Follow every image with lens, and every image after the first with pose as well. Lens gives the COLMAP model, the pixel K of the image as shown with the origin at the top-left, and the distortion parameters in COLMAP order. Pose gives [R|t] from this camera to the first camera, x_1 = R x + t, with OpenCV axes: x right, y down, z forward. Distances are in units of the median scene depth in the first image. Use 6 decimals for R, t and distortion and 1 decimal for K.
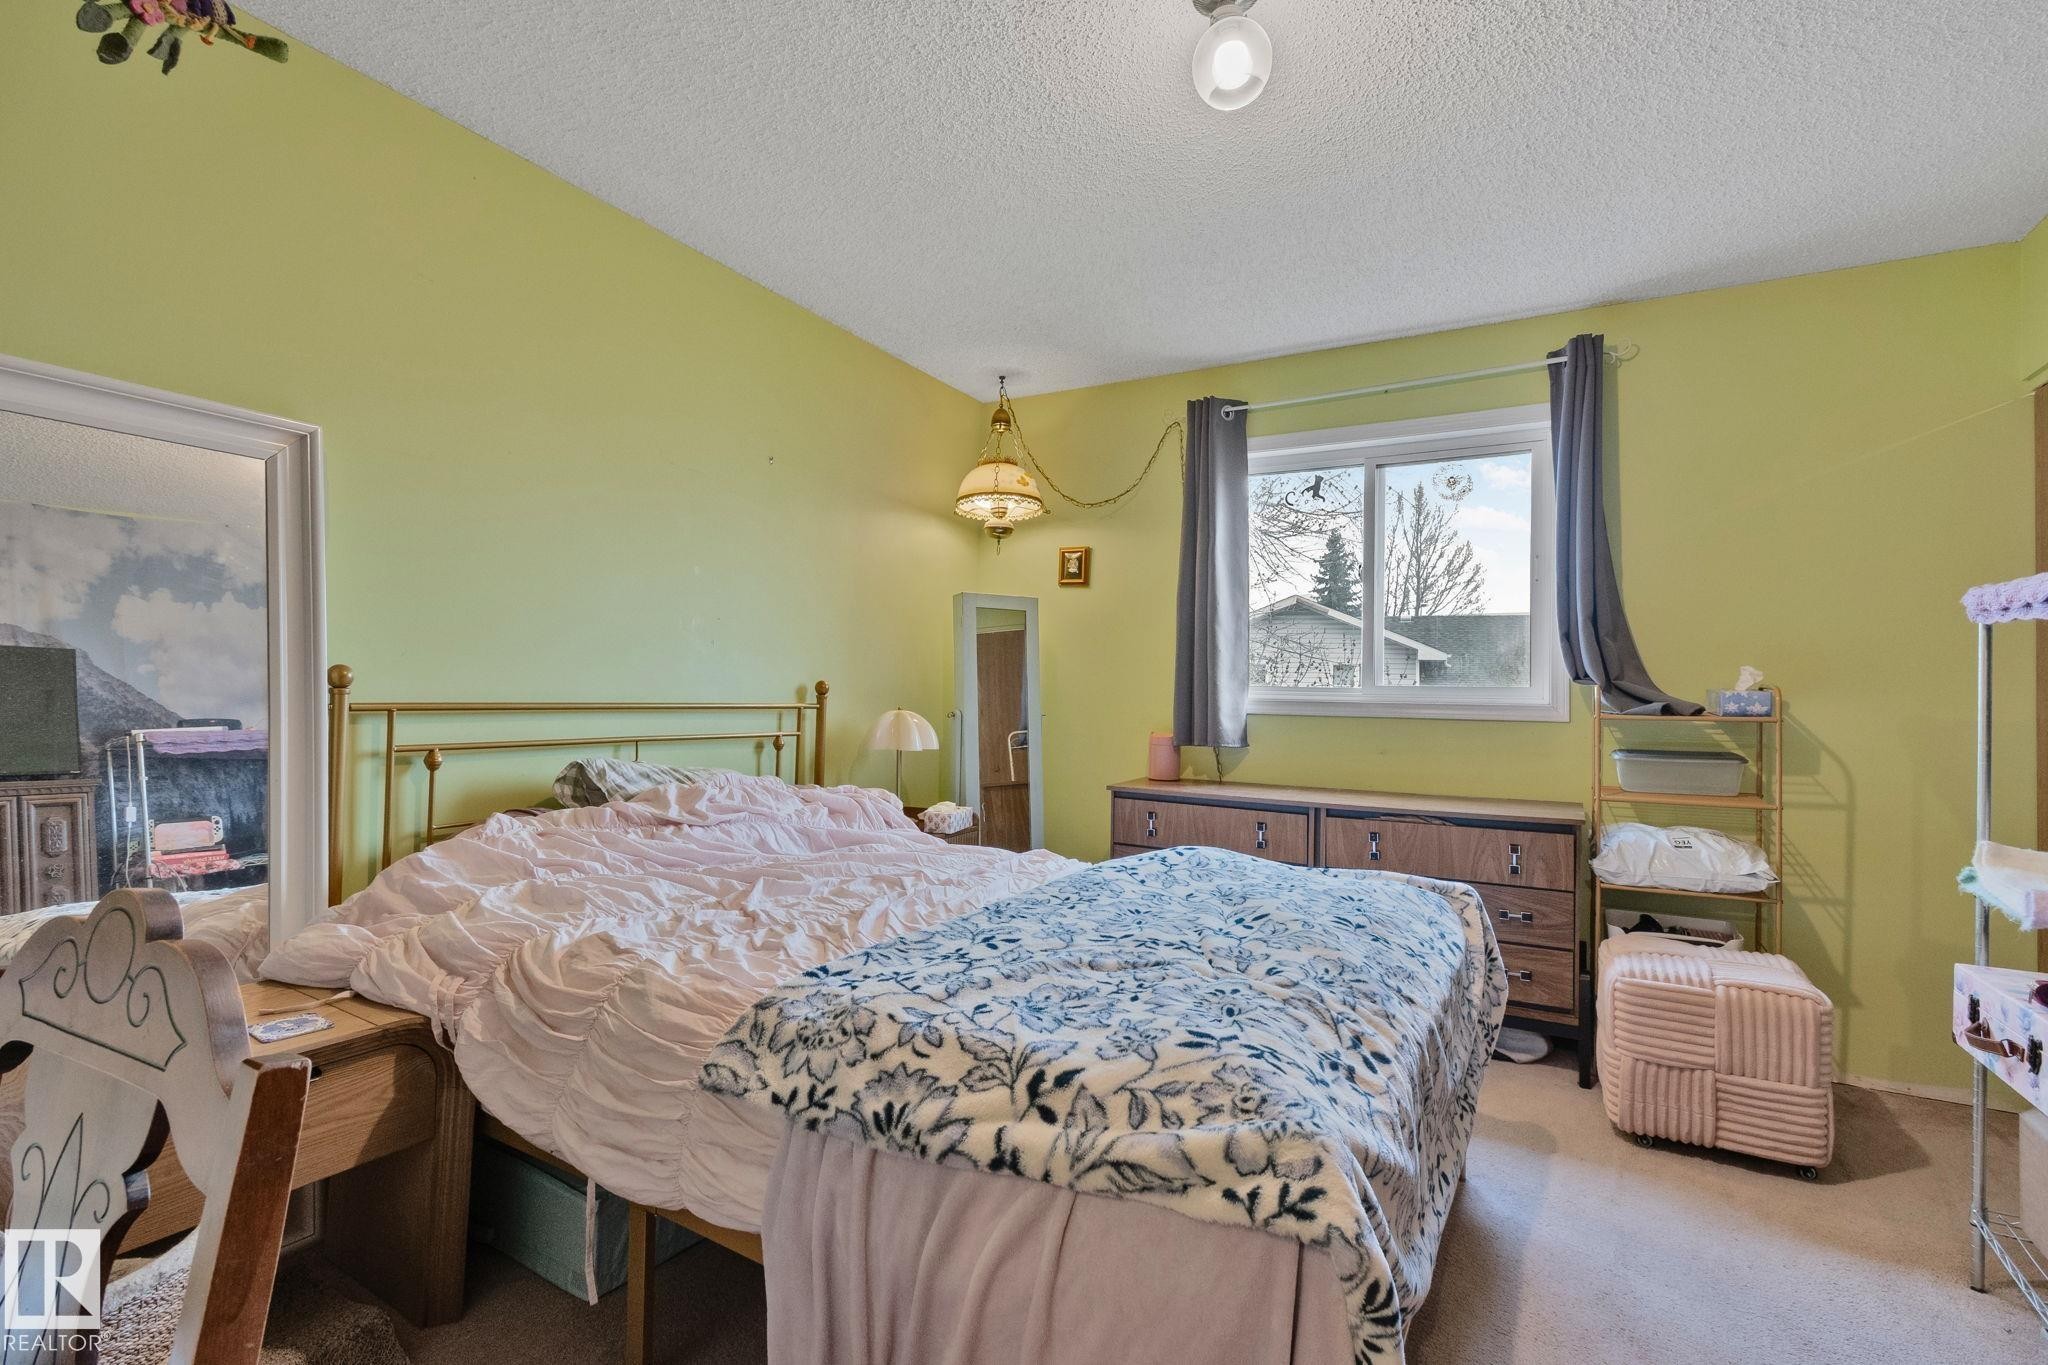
lens RADIAL K [[920.7, 0, 1017.9], [0, 920.7, 680.6], [0, 0, 1]] dist [-0.001587, -0.000898]
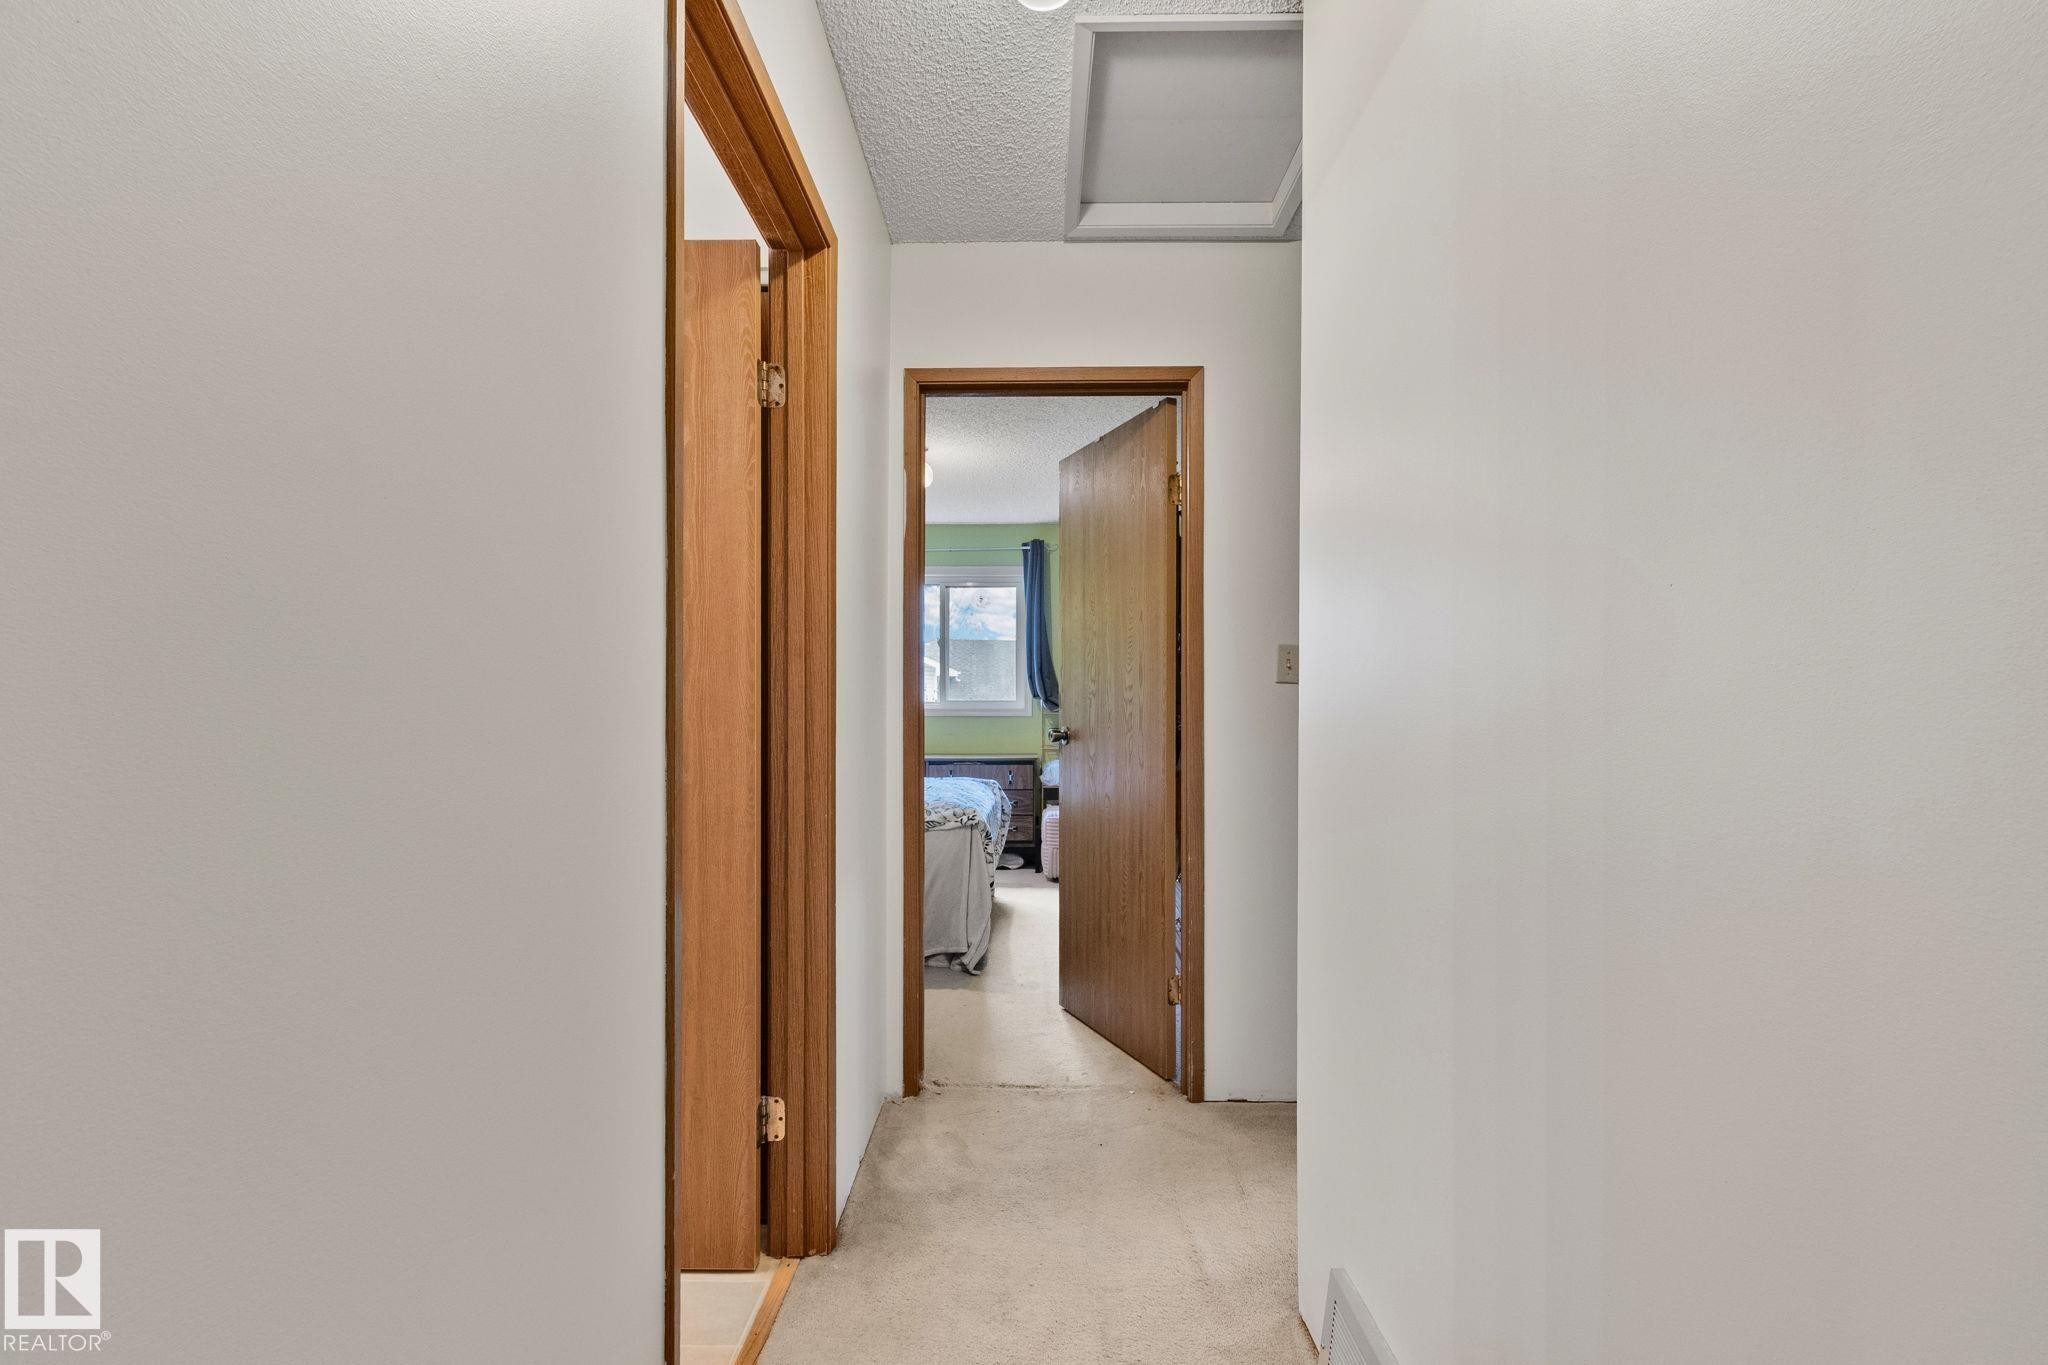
lens RADIAL K [[920.7, 0, 1023.7], [0, 920.7, 688.1], [0, 0, 1]] dist [-0.001587, -0.000898]
pose [[0.867778, 0.000248, 0.496952, -0.549397], [0.005455, 0.999935, -0.010024, -0.000625], [-0.496923, 0.011410, 0.867720, -0.969955]]
